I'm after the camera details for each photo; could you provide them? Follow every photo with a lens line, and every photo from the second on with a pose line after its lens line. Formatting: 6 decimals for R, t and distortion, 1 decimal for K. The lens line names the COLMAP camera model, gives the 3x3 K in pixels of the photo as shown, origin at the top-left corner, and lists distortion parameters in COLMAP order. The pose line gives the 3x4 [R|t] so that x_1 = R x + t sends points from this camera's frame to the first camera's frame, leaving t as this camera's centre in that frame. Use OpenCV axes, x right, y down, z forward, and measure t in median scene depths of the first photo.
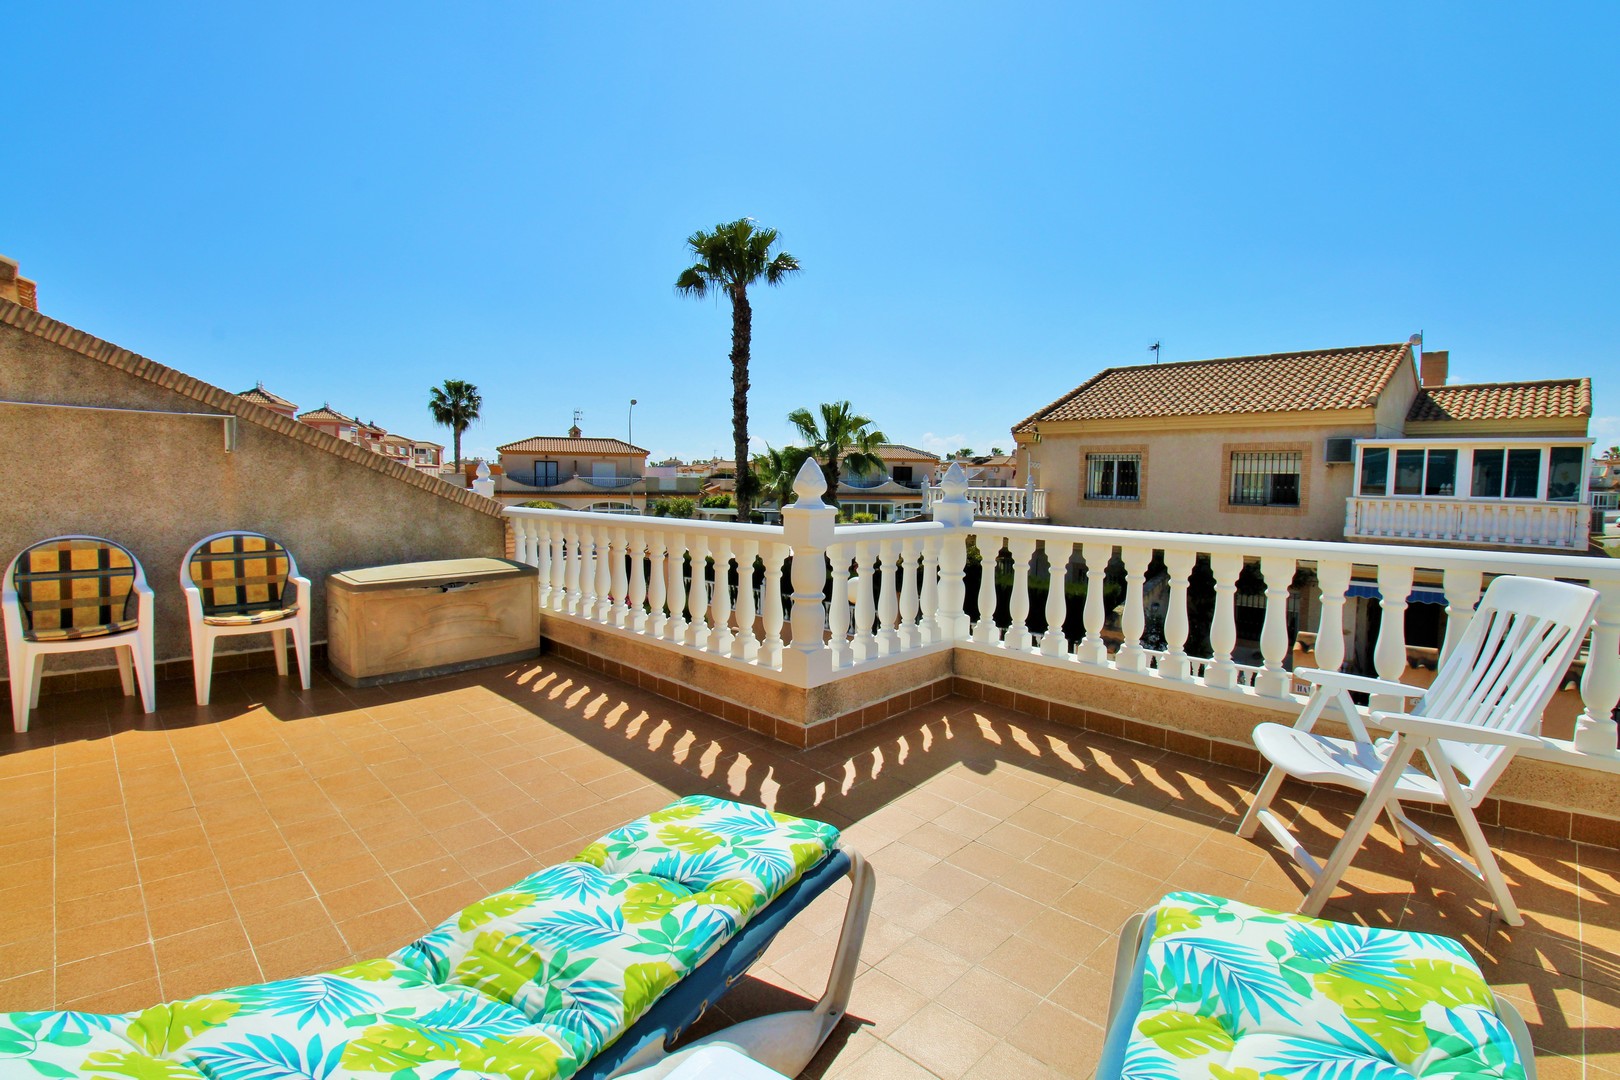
lens RADIAL K [[758.9, 0, 815.7], [0, 758.9, 524.4], [0, 0, 1]] dist [0.000467, -0.014225]
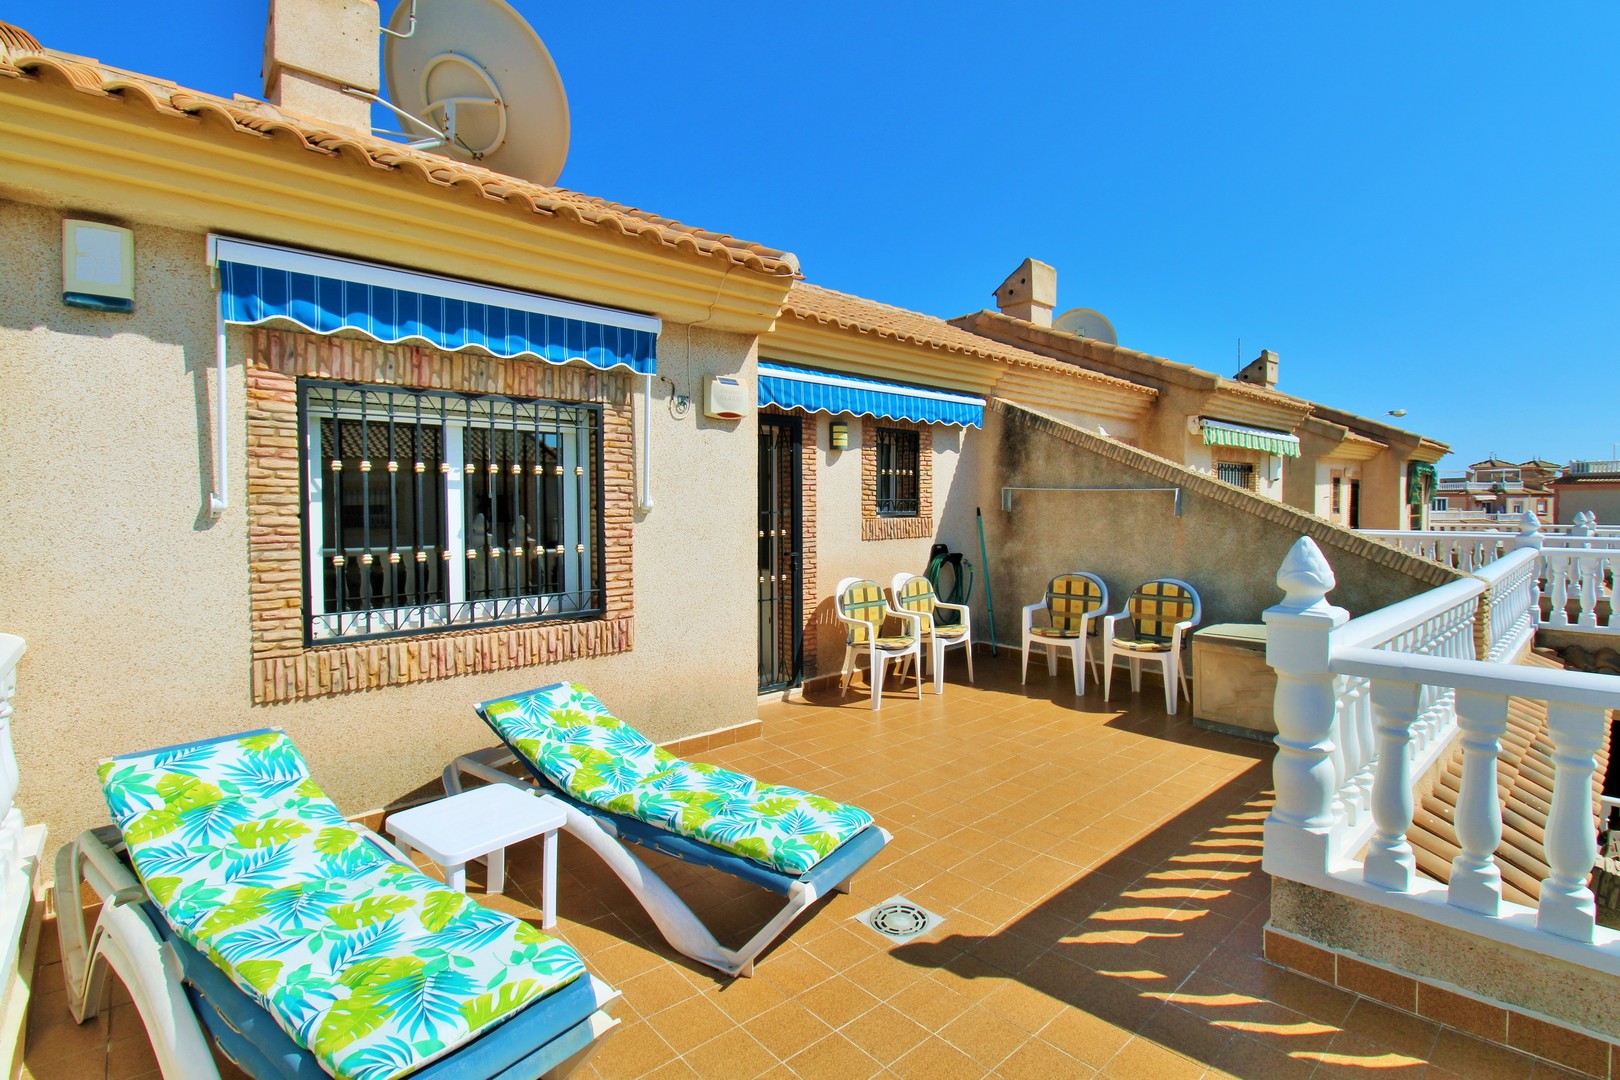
lens RADIAL K [[749.5, 0, 811.9], [0, 749.5, 523.6], [0, 0, 1]] dist [0.000989, -0.013754]
pose [[-0.064386, 0.007789, -0.997895, 0.637465], [-0.058841, 0.998200, 0.011588, -0.075749], [0.996189, 0.059463, -0.063812, 0.568911]]
